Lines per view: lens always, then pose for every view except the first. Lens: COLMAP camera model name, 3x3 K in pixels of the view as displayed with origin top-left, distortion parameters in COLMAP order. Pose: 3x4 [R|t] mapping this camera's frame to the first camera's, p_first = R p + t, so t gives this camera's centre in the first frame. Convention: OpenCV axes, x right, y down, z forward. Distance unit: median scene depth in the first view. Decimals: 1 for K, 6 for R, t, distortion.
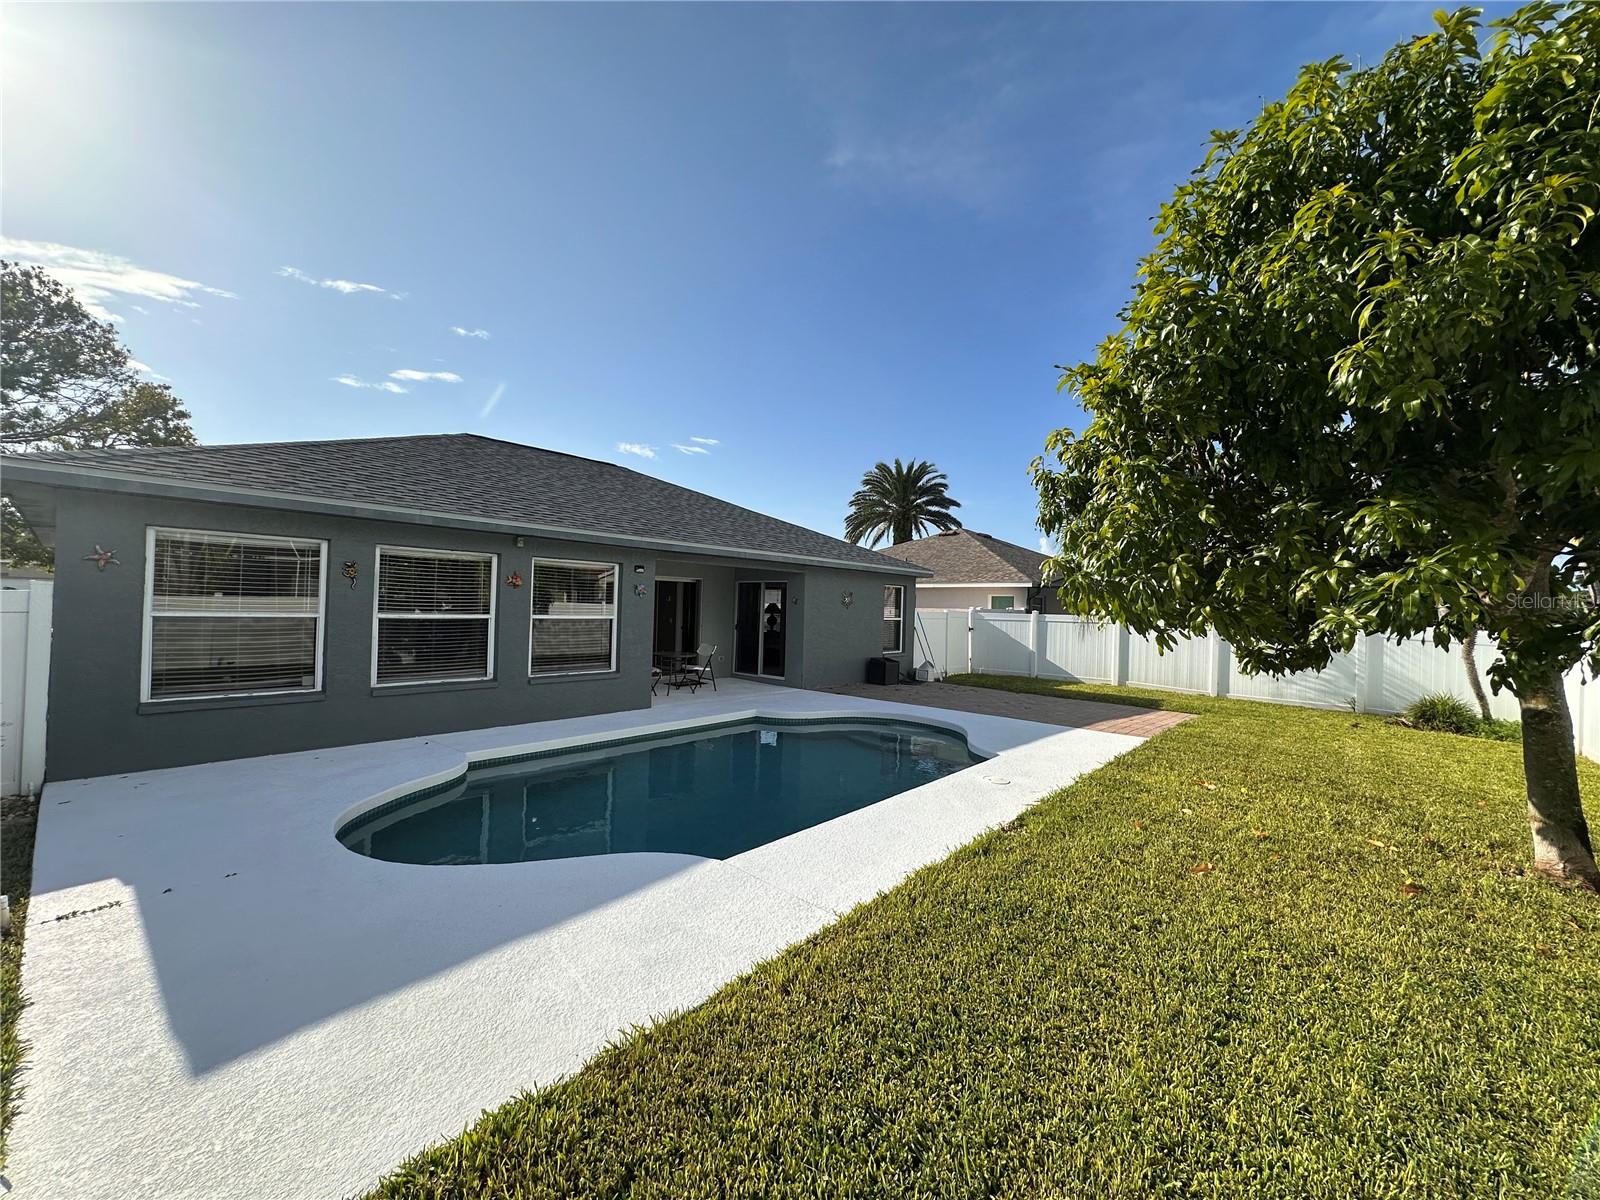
lens RADIAL K [[632.9, 0, 791.6], [0, 632.9, 600.2], [0, 0, 1]] dist [-0.016531, -0.000432]
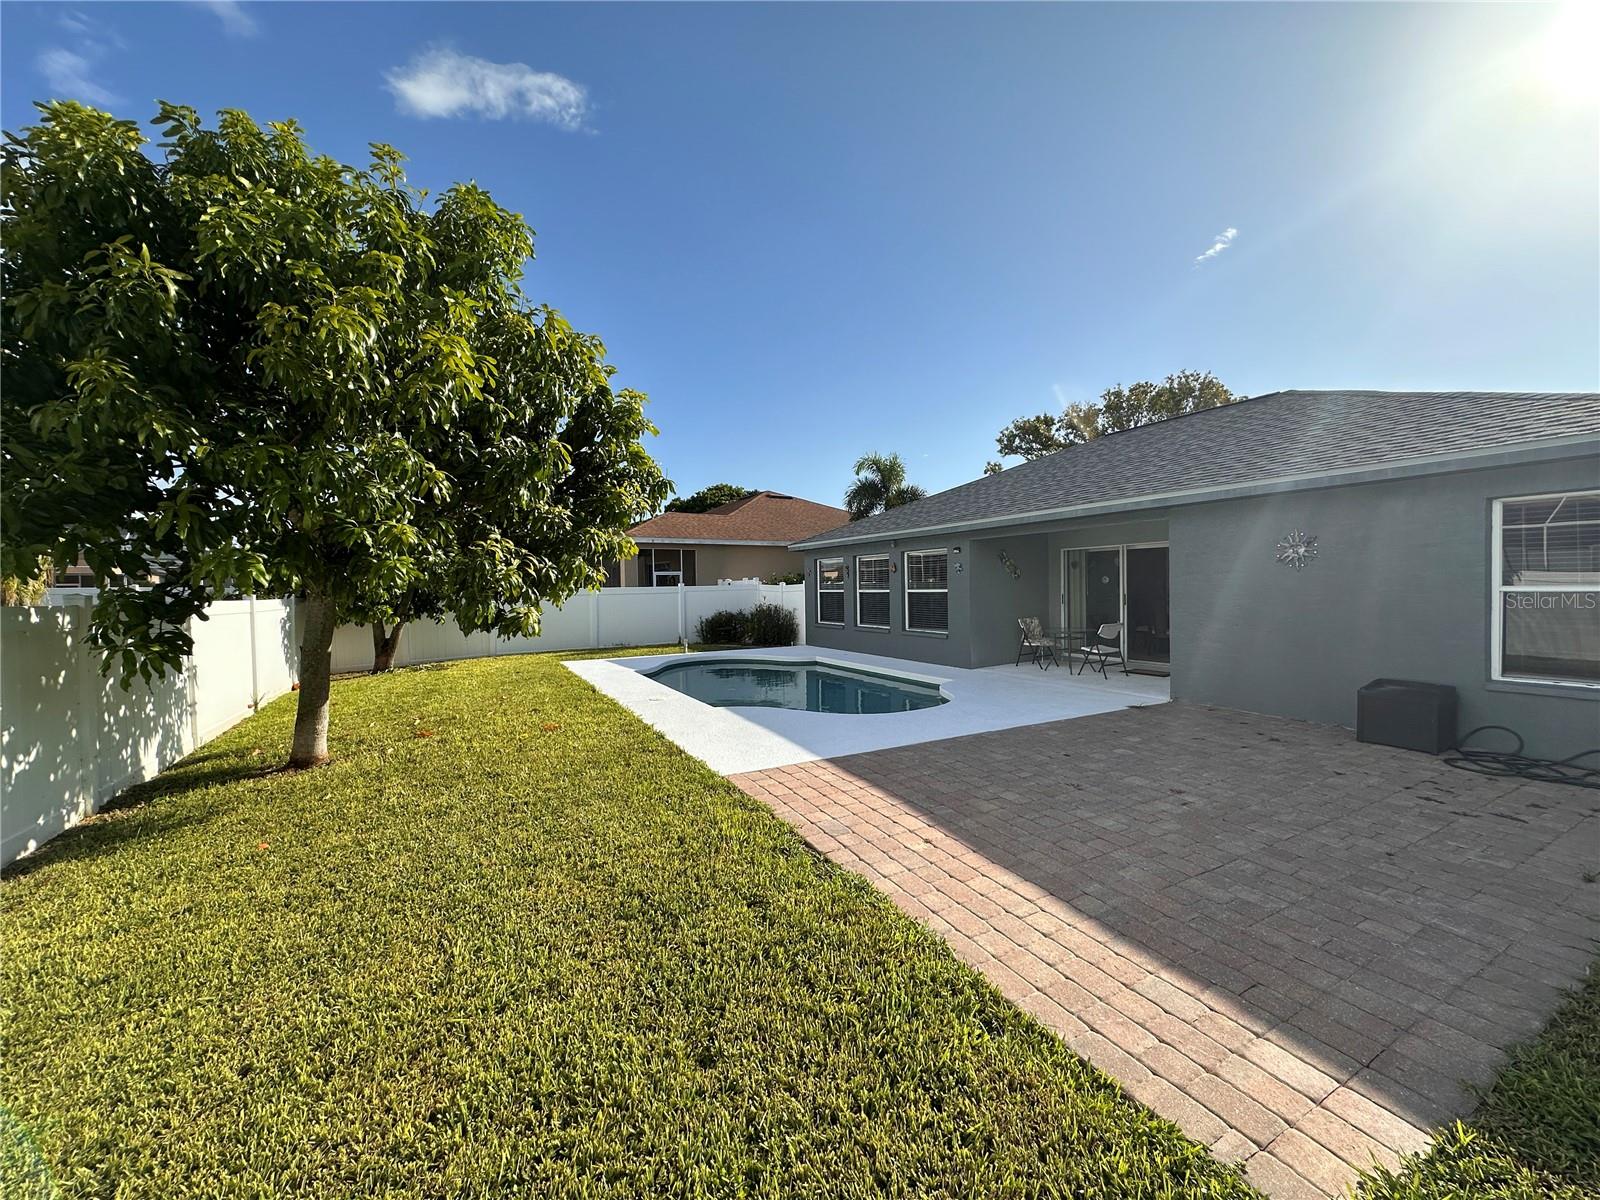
lens RADIAL K [[632.9, 0, 797.2], [0, 632.9, 594.7], [0, 0, 1]] dist [-0.016531, -0.000432]
pose [[-0.379914, 0.008727, -0.924981, 0.295697], [0.020713, 0.999785, 0.000926, 0.006819], [0.924790, -0.018807, -0.380013, 0.368009]]
